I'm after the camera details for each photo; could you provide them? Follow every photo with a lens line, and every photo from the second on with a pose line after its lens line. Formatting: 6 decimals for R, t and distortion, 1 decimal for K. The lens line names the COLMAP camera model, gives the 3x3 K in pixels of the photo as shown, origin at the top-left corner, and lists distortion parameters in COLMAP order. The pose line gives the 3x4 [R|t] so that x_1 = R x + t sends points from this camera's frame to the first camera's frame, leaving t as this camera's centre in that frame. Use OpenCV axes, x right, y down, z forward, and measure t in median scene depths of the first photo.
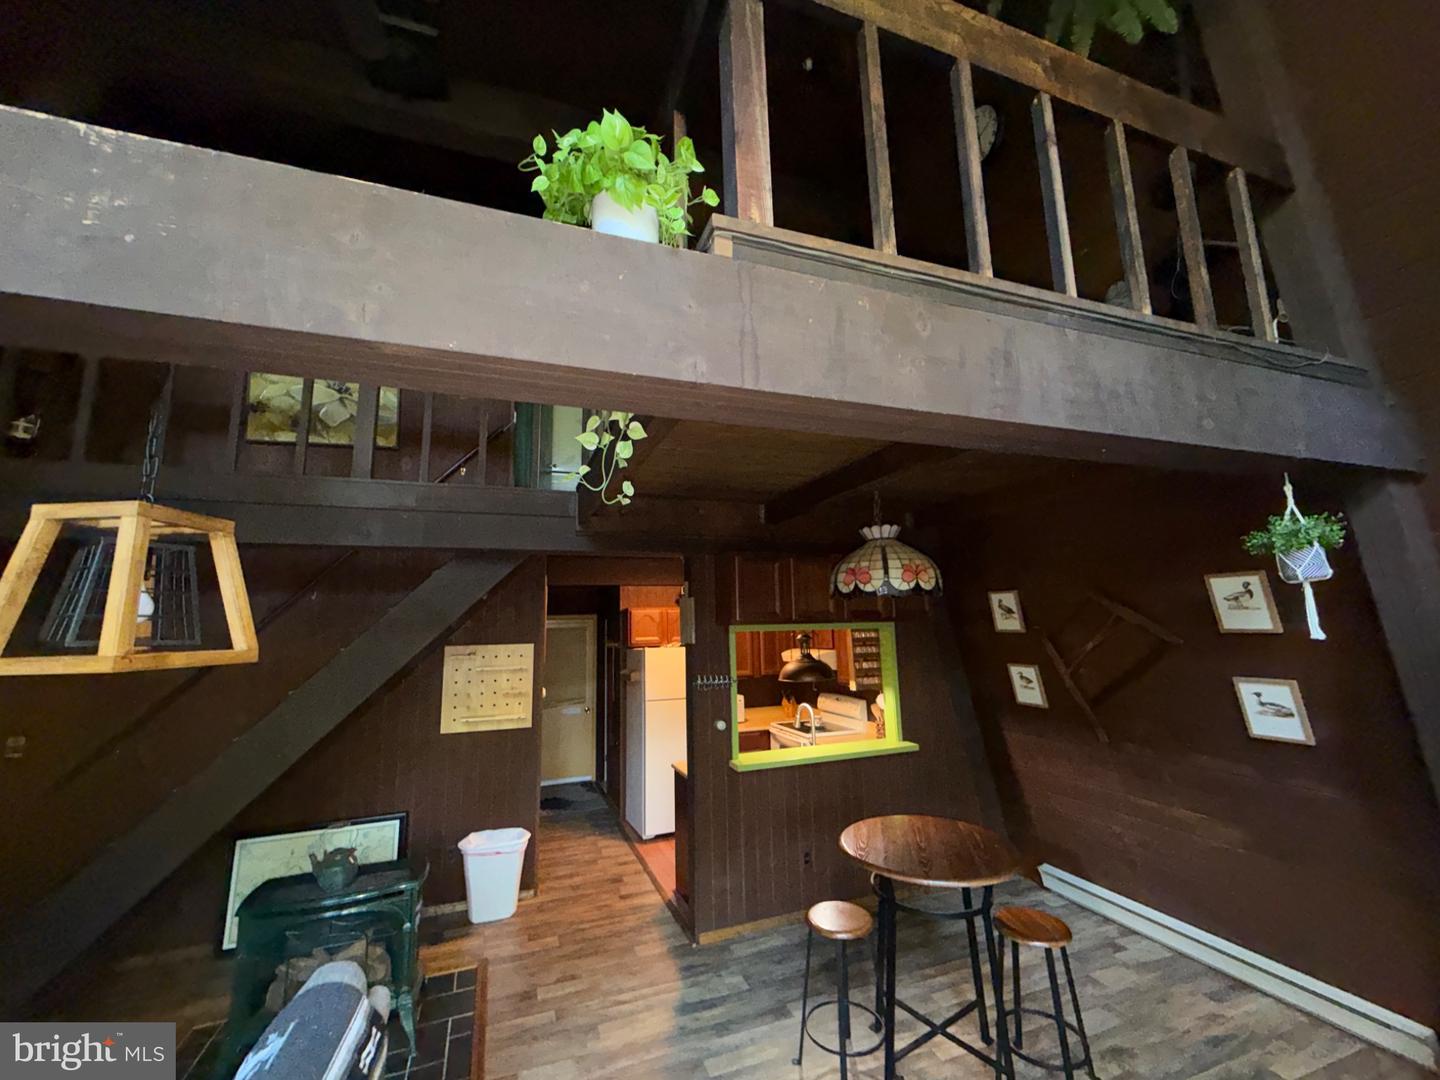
lens RADIAL K [[572.2, 0, 718.1], [0, 572.2, 540.5], [0, 0, 1]] dist [0.025270, 0.000632]
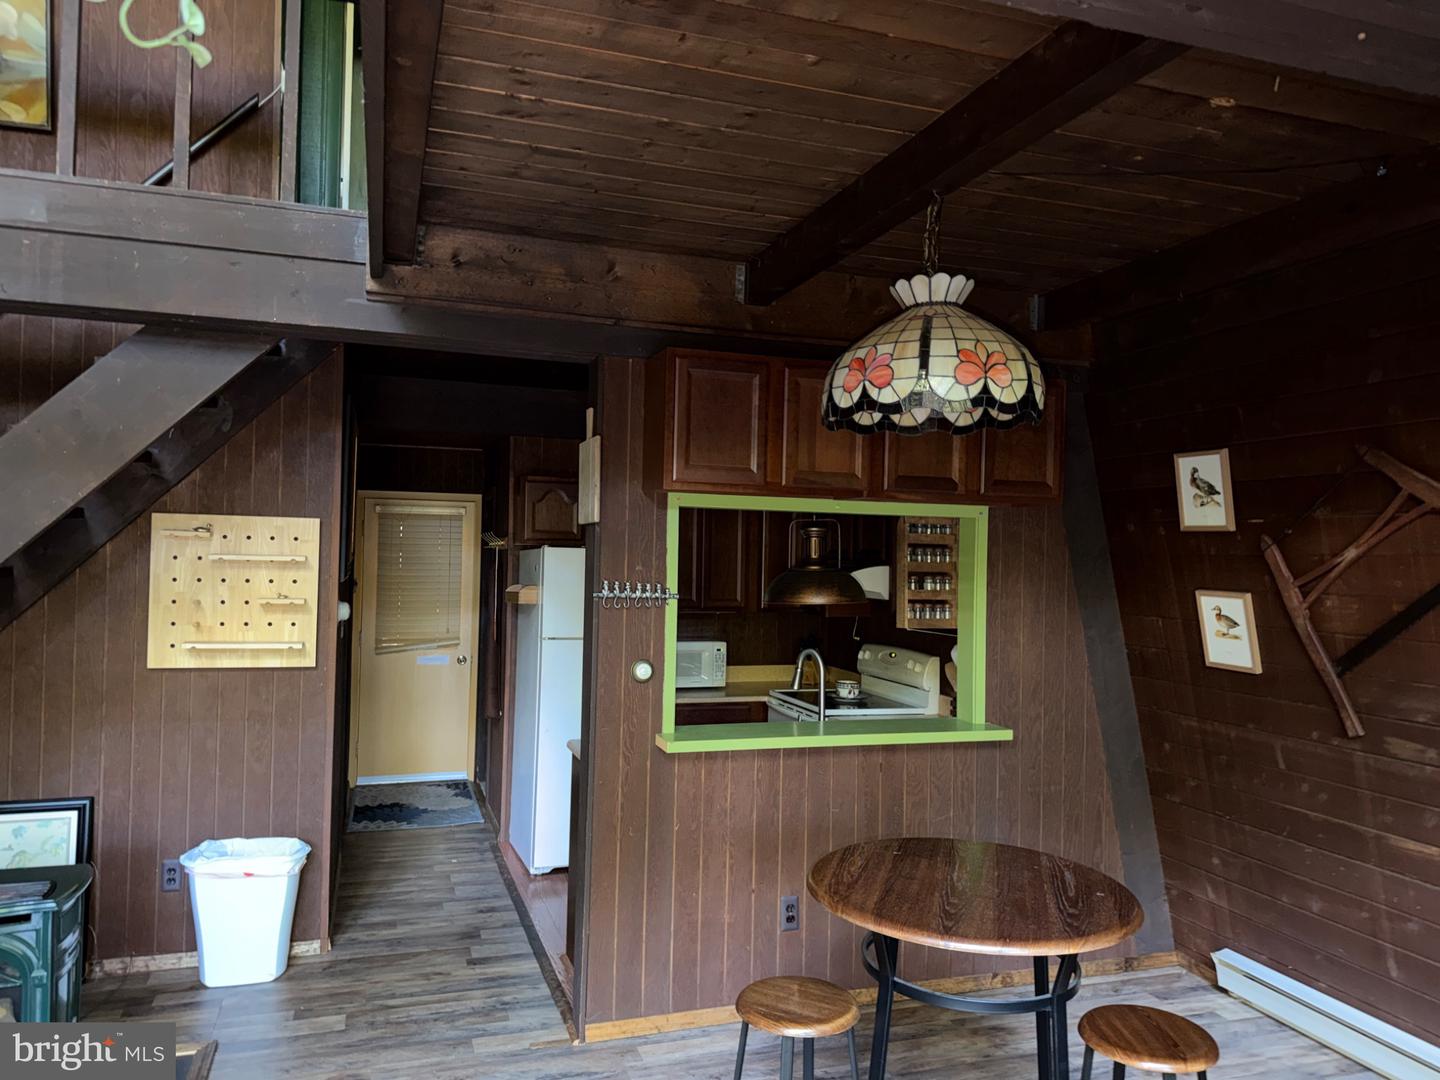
lens RADIAL K [[1020.2, 0, 710.7], [0, 1020.2, 535.0], [0, 0, 1]] dist [0.055837, -0.025877]
pose [[0.998453, 0.045954, -0.031303, 0.089186], [-0.041336, 0.989997, 0.134900, 0.056201], [0.037189, -0.133397, 0.990365, 0.058917]]
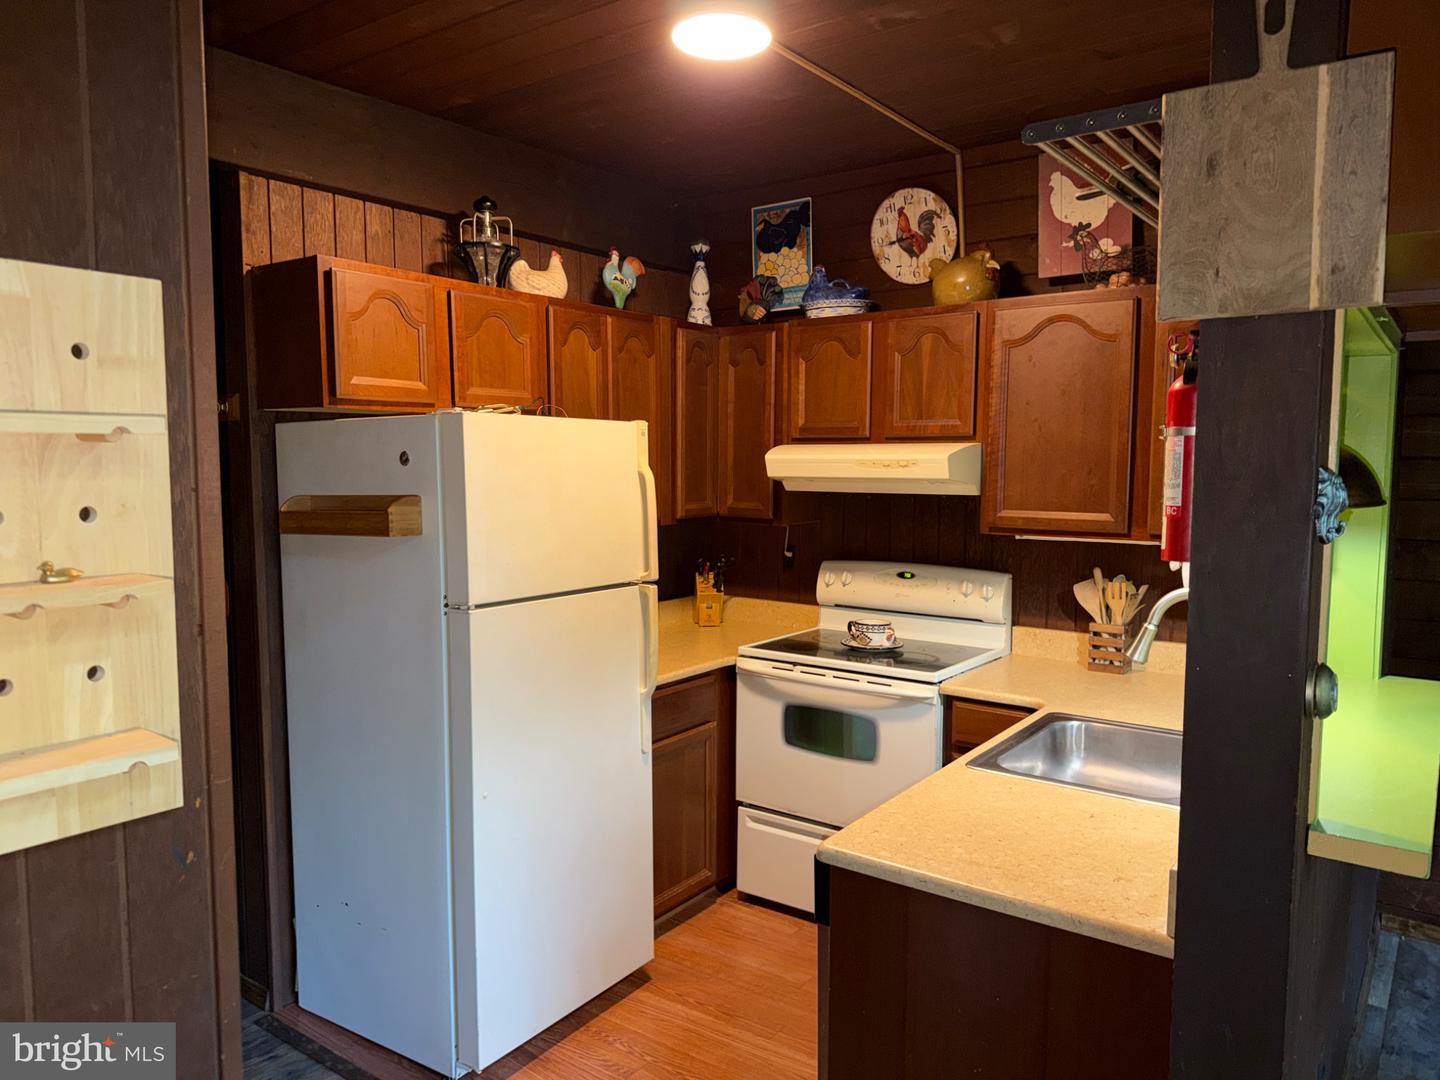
lens RADIAL K [[1020.2, 0, 723.7], [0, 1020.2, 539.6], [0, 0, 1]] dist [0.055837, -0.025877]
pose [[0.833800, -0.019932, 0.551706, -0.401991], [-0.107007, 0.974560, 0.196930, 0.203343], [-0.541596, -0.223237, 0.810456, 0.793414]]
